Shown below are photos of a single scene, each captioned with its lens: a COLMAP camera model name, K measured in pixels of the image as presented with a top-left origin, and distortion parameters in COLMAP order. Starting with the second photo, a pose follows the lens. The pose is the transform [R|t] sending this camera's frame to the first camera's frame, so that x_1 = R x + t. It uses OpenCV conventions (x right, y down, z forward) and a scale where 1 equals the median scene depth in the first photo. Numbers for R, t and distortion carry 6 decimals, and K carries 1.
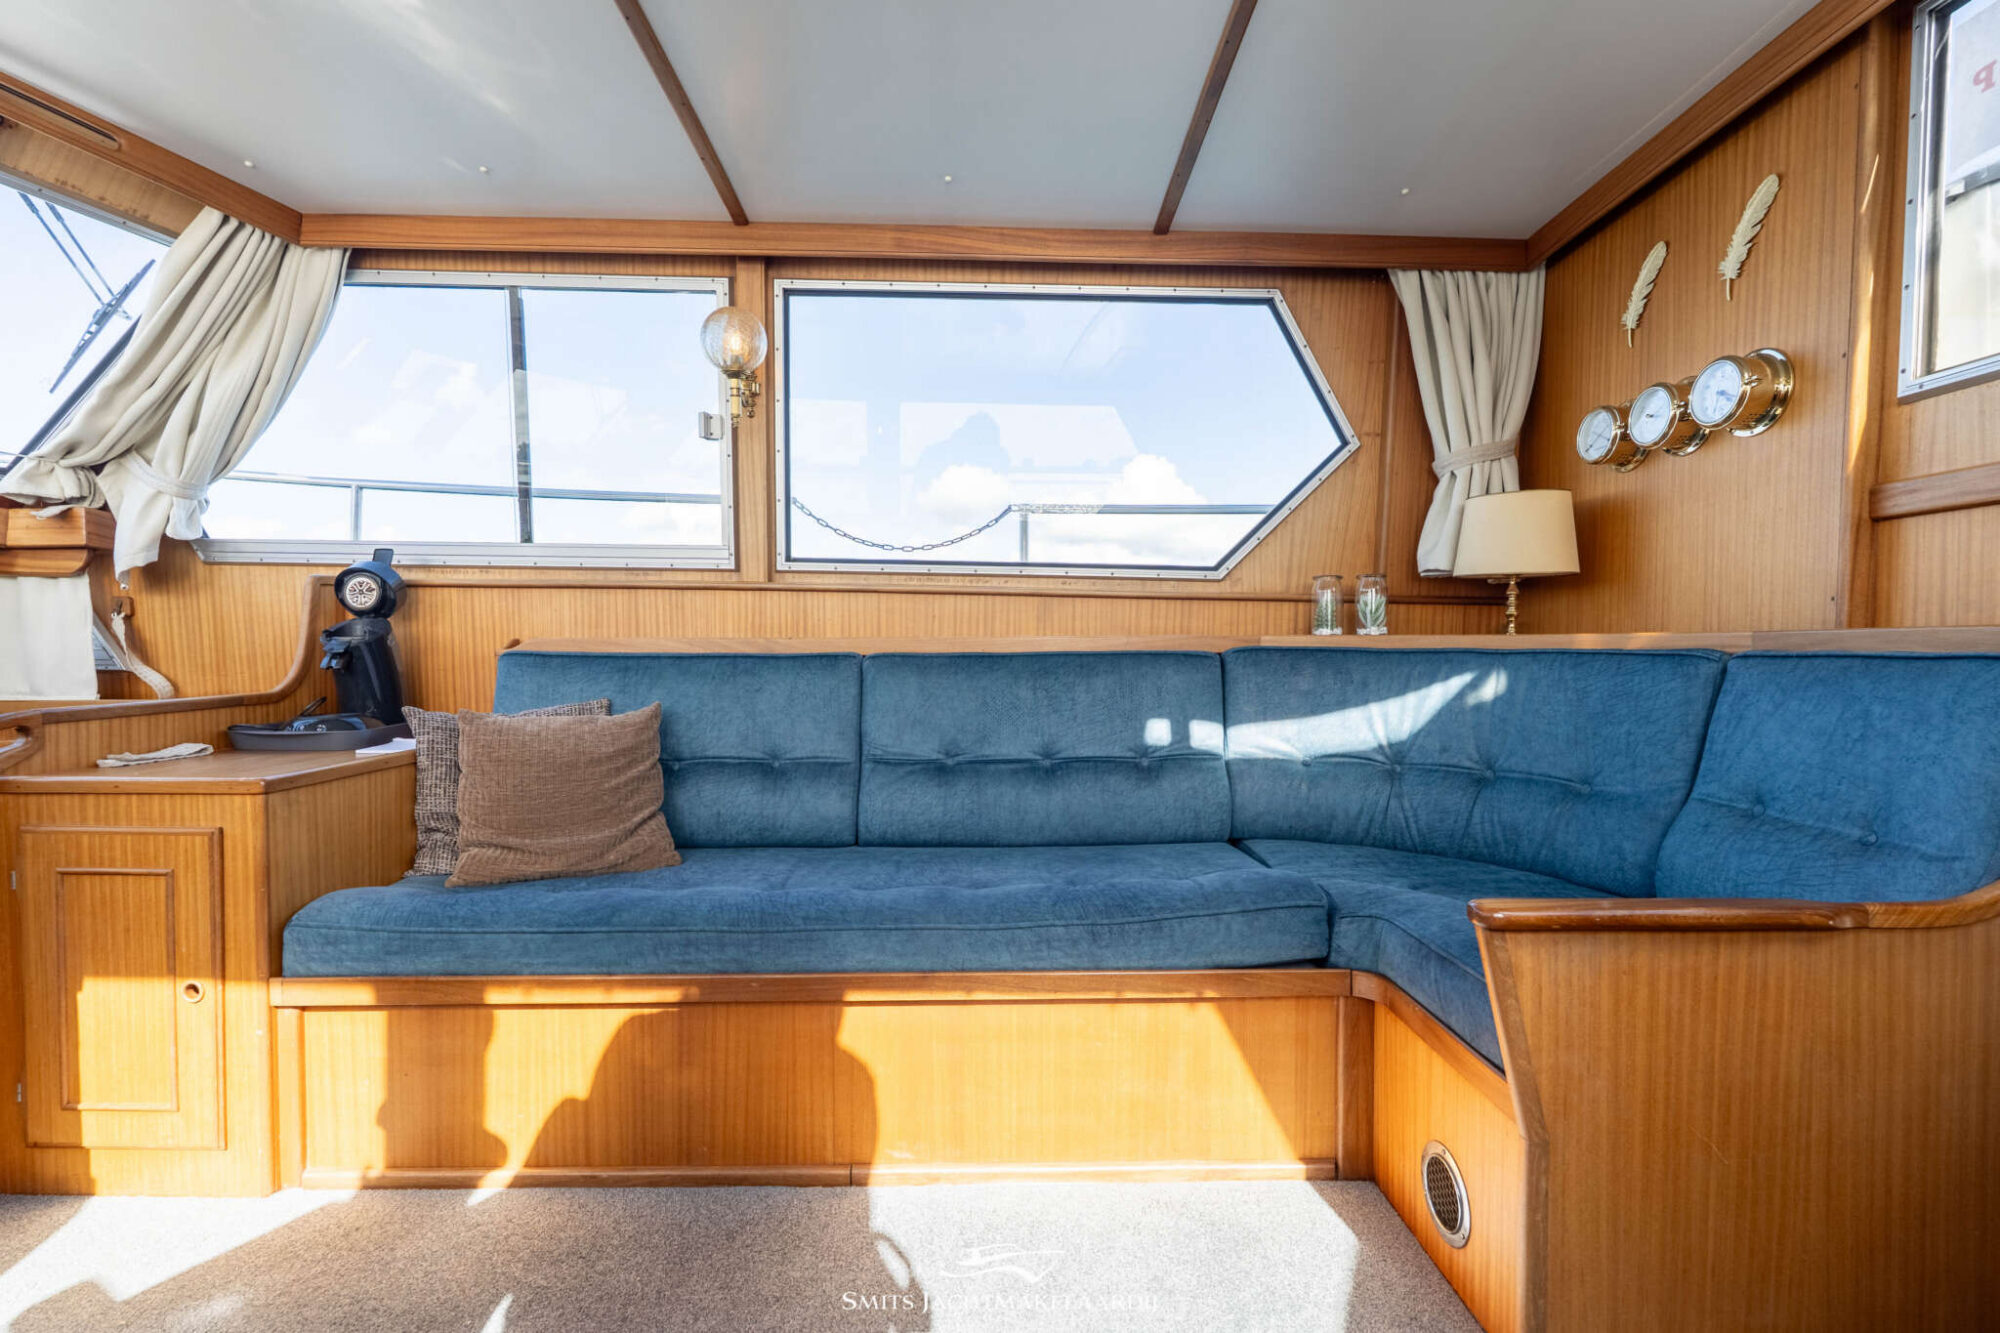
lens RADIAL K [[881.1, 0, 1003.3], [0, 881.1, 665.5], [0, 0, 1]] dist [-0.002118, -0.000154]
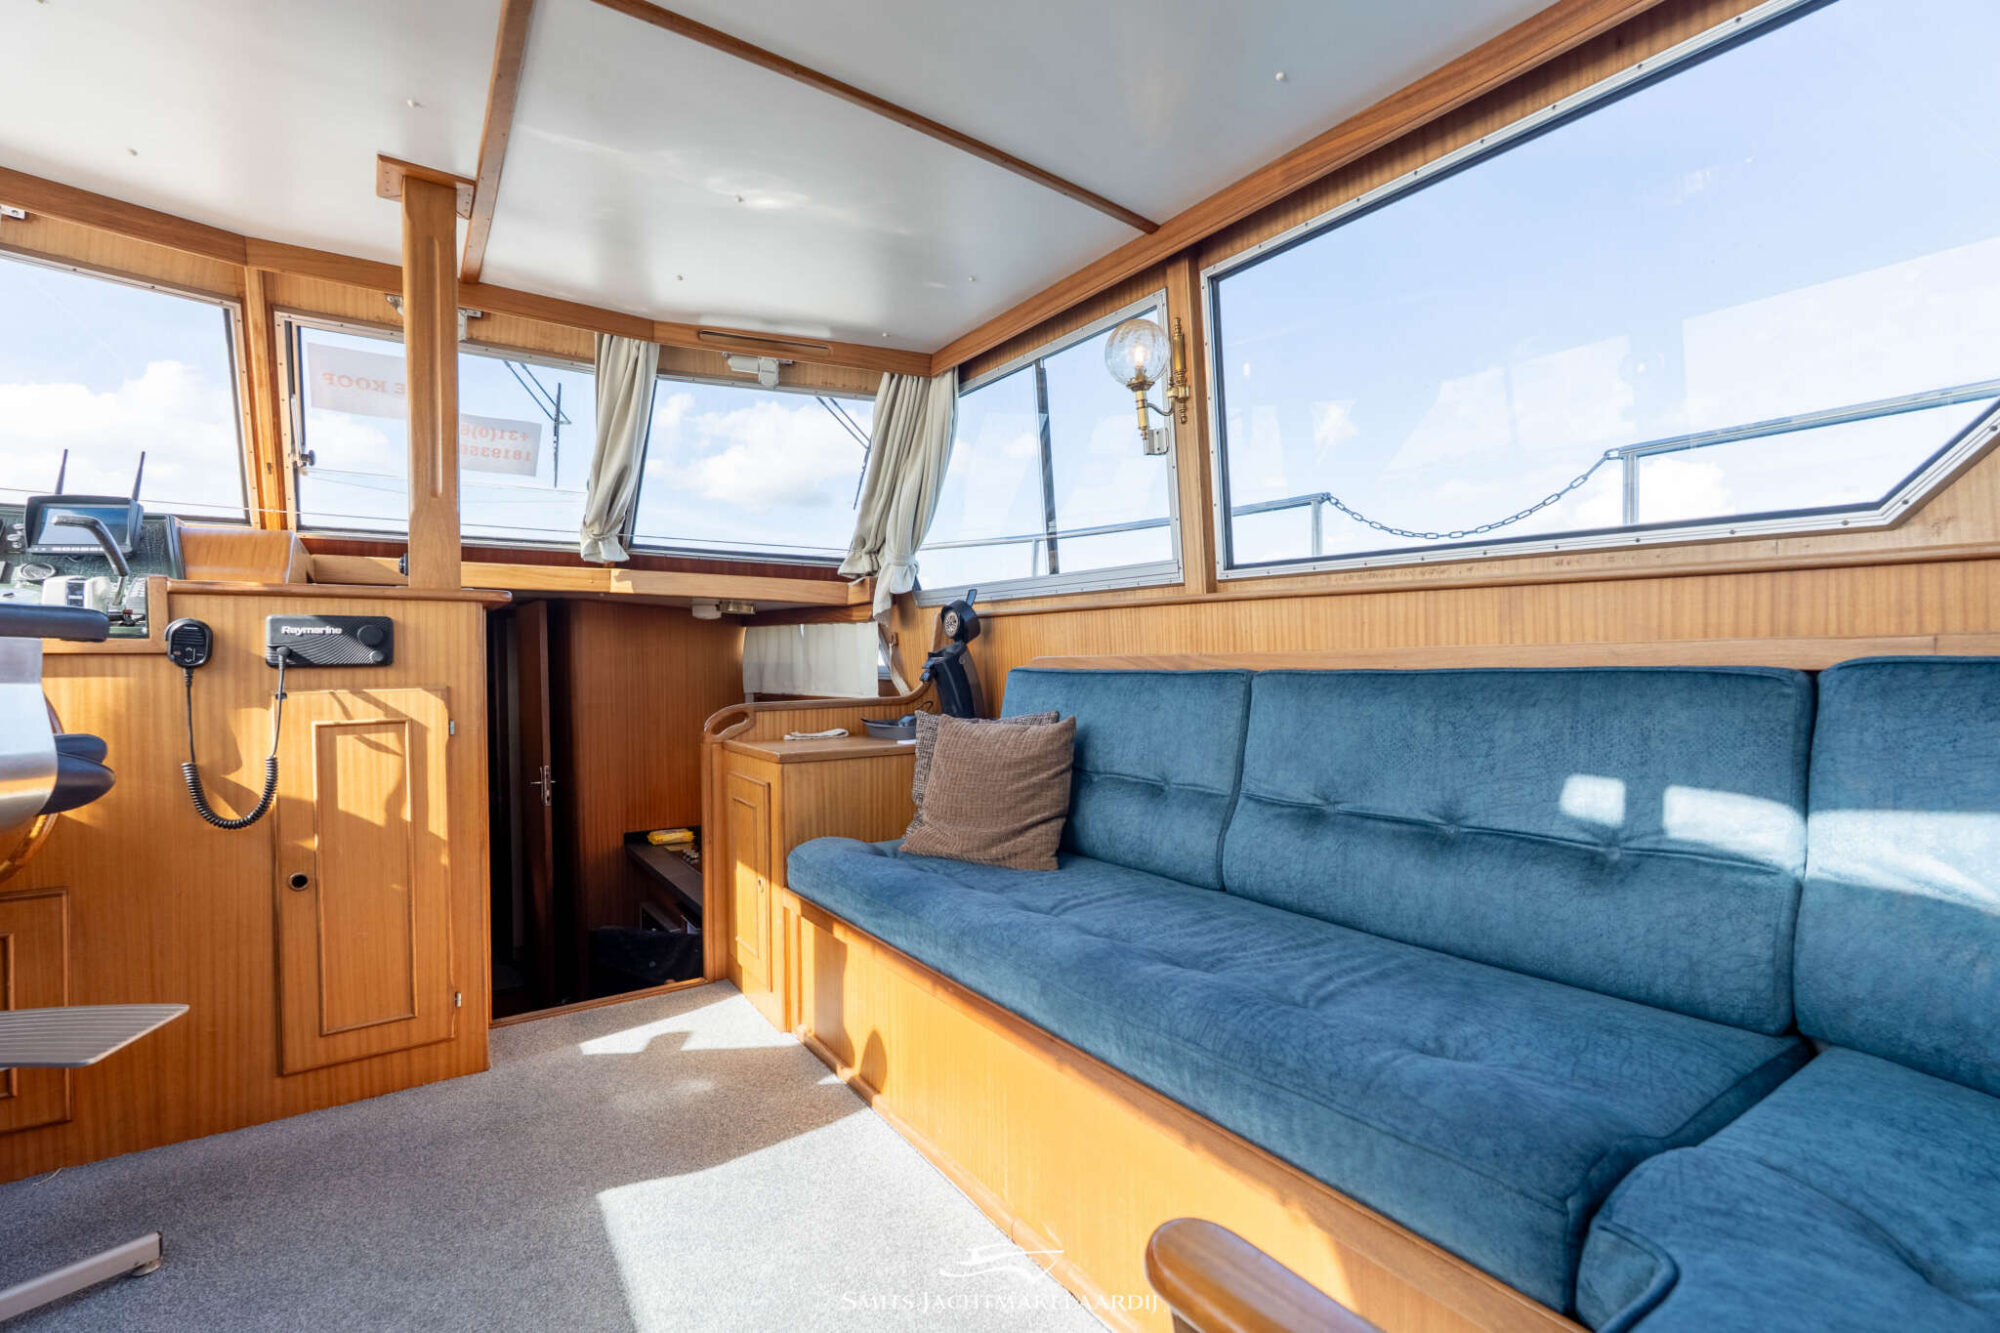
lens RADIAL K [[881.1, 0, 1003.3], [0, 881.1, 665.5], [0, 0, 1]] dist [-0.002118, -0.000154]
pose [[0.551076, -0.002631, -0.834451, 0.431975], [-0.009550, 0.999910, -0.009460, -0.007894], [0.834400, 0.013182, 0.551001, 0.332268]]
